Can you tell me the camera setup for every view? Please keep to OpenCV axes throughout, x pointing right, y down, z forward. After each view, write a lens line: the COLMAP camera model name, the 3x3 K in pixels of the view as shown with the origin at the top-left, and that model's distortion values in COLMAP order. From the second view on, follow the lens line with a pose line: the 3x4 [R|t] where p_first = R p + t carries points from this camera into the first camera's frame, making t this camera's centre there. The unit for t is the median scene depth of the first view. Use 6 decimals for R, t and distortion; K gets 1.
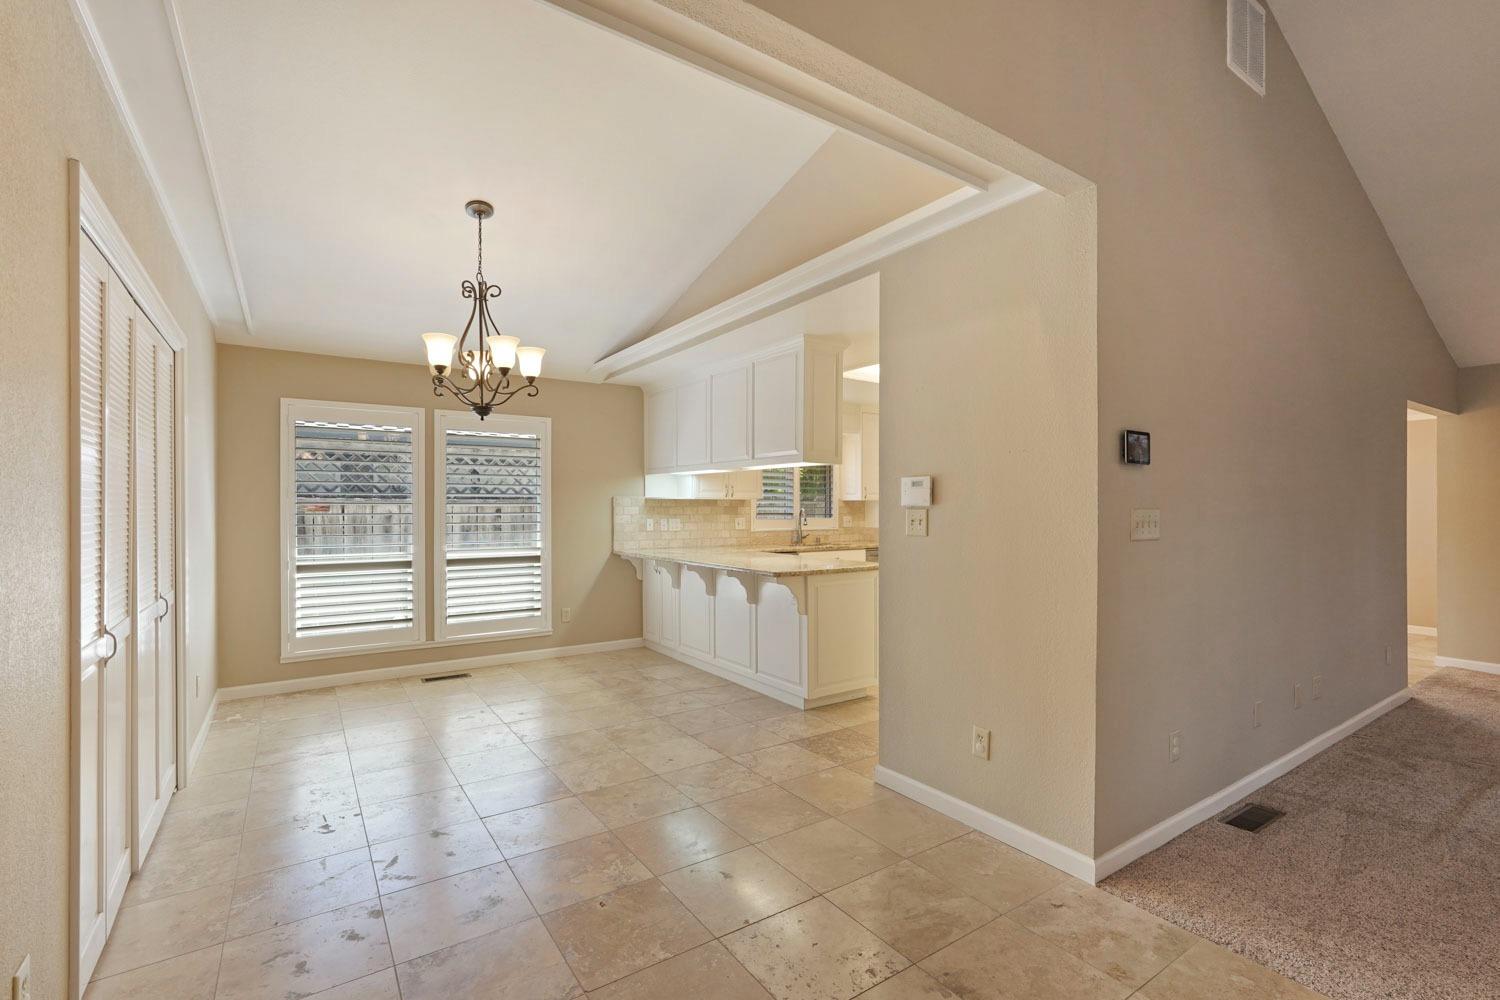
lens RADIAL K [[665.9, 0, 745.5], [0, 665.9, 503.1], [0, 0, 1]] dist [-0.002980, 0.000076]
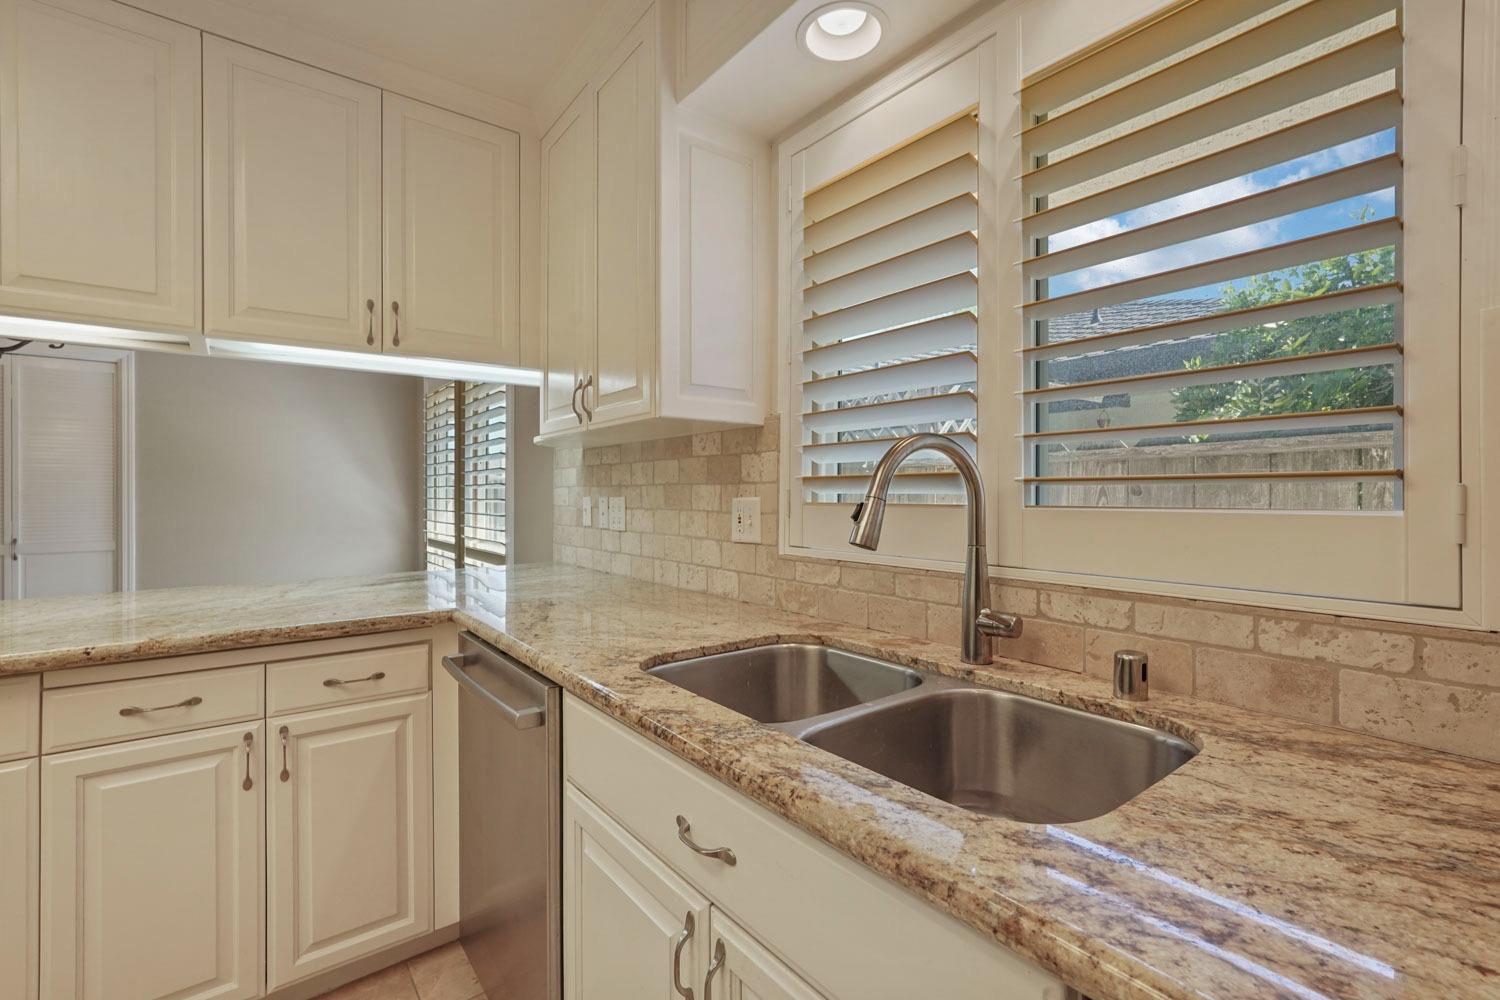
lens RADIAL K [[667.0, 0, 772.7], [0, 667.0, 499.9], [0, 0, 1]] dist [-0.000266, 0.000141]
pose [[0.082019, 0.007781, -0.996600, 0.249210], [0.006698, 0.999943, 0.008358, 0.021146], [0.996608, -0.007361, 0.081962, 0.985683]]
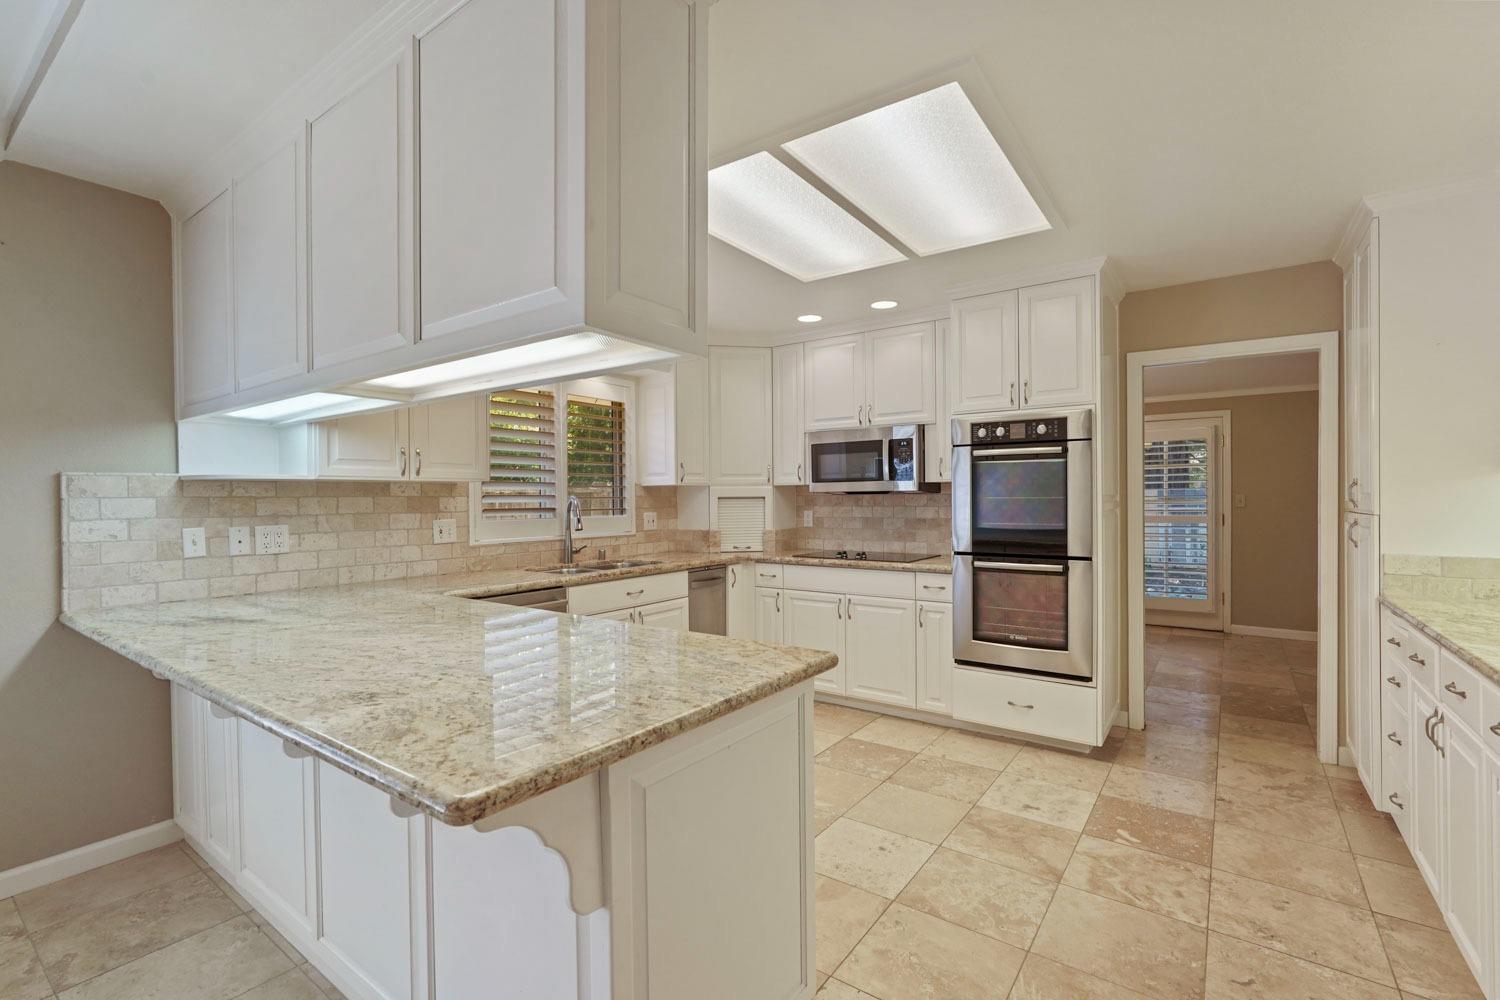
lens RADIAL K [[665.9, 0, 745.5], [0, 665.9, 503.1], [0, 0, 1]] dist [-0.002980, 0.000076]
pose [[0.941151, -0.009682, 0.337849, 0.035261], [0.005398, 0.999893, 0.013619, 0.004445], [-0.337944, -0.010994, 0.941102, 0.454964]]
